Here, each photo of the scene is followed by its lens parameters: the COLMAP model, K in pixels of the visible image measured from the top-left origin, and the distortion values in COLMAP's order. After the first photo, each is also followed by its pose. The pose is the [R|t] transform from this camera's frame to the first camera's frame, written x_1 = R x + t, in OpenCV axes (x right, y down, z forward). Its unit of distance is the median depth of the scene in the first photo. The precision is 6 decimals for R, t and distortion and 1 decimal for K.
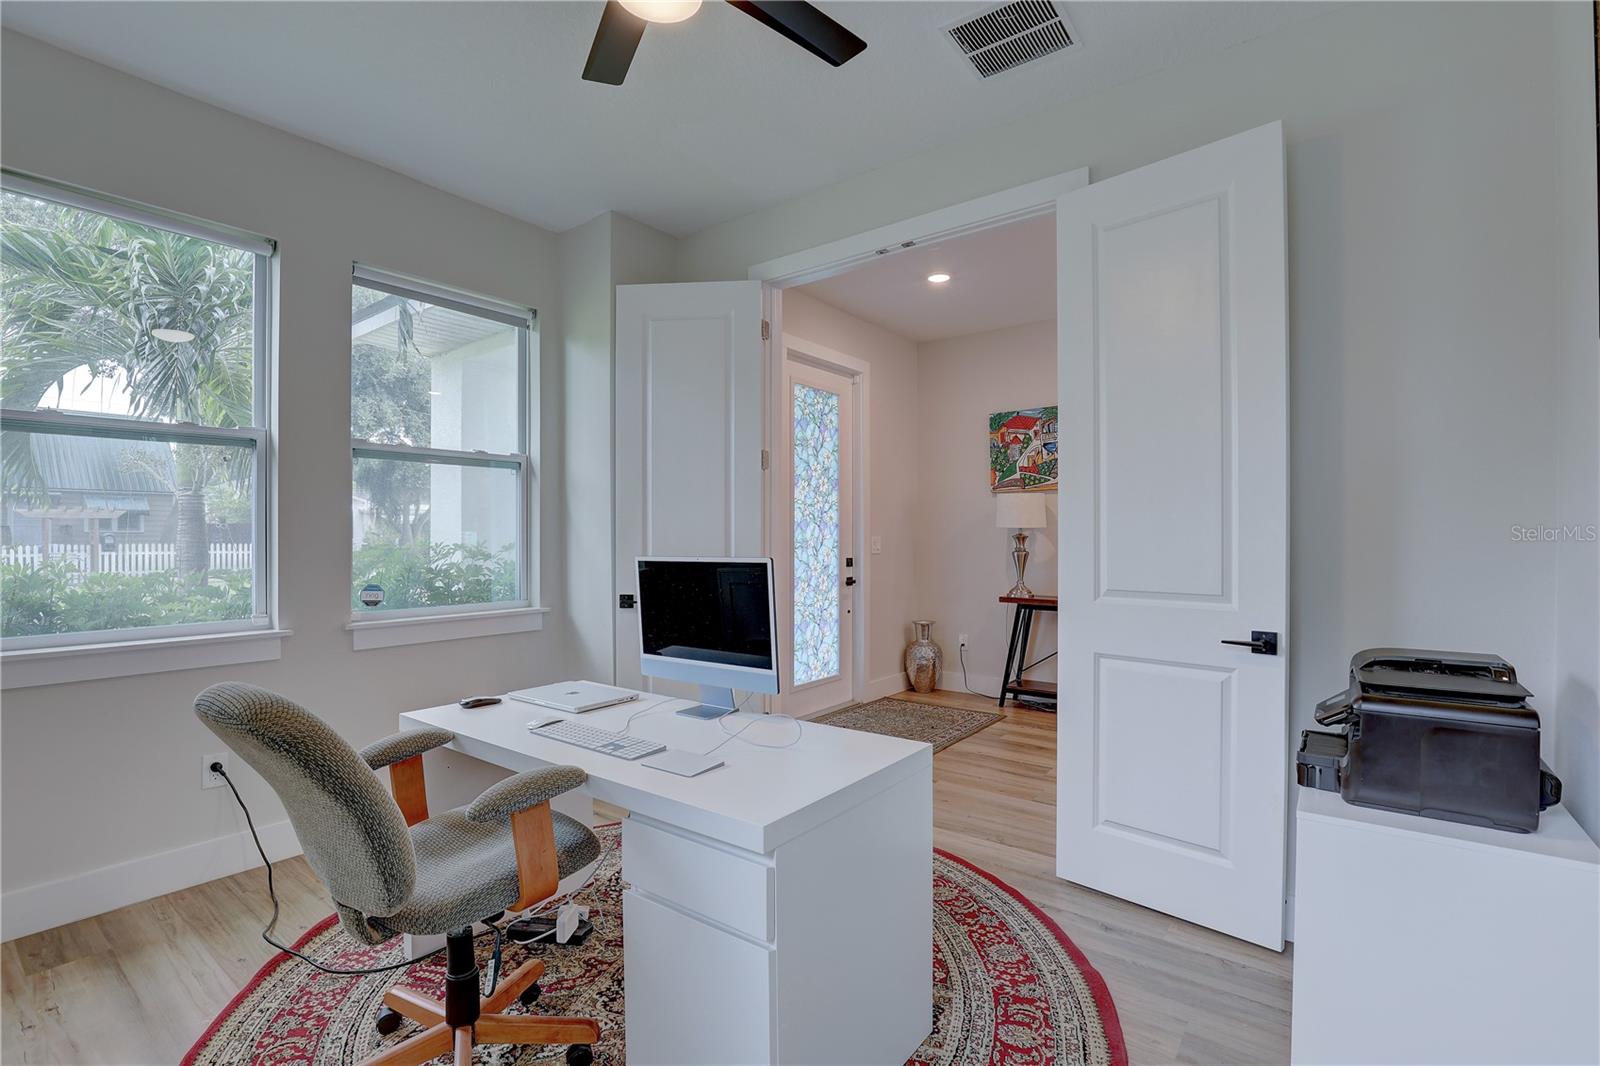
lens RADIAL K [[731.3, 0, 806.0], [0, 731.3, 531.1], [0, 0, 1]] dist [-0.000764, -0.000026]
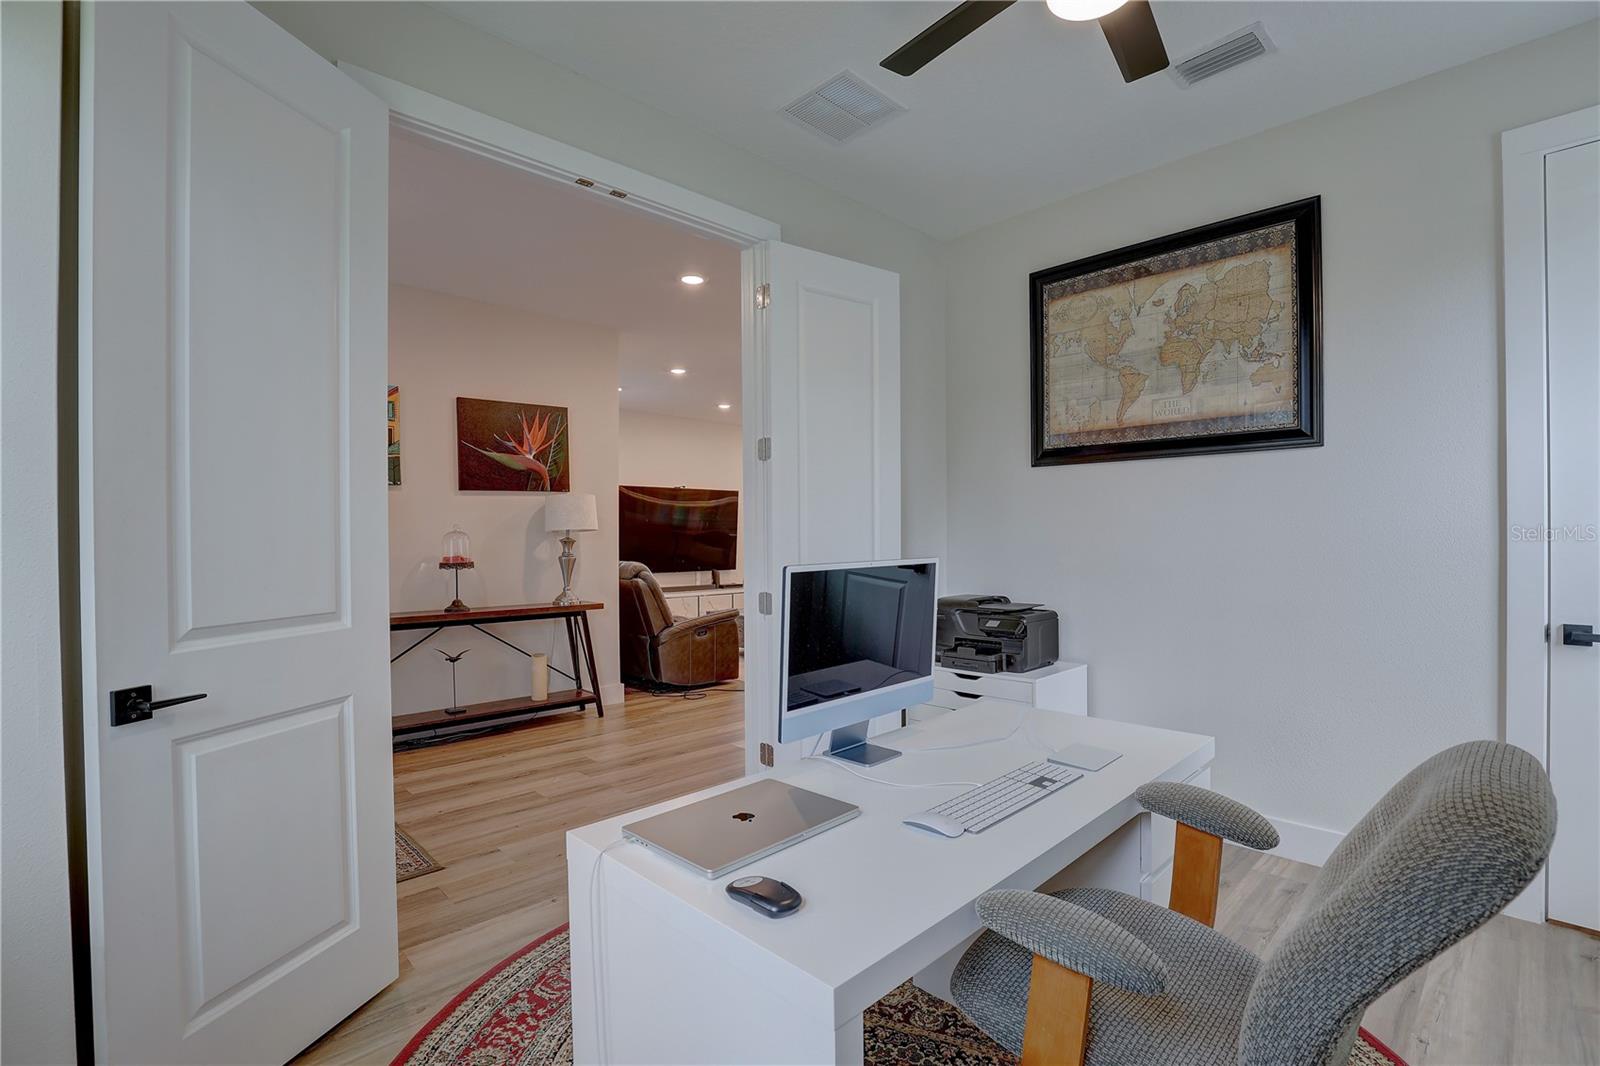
lens RADIAL K [[731.3, 0, 805.8], [0, 731.3, 538.4], [0, 0, 1]] dist [-0.000764, -0.000026]
pose [[0.151172, -0.004856, 0.988496, -0.568877], [0.003208, 0.999985, 0.004422, 0.002241], [-0.988502, 0.002503, 0.151185, 0.565910]]
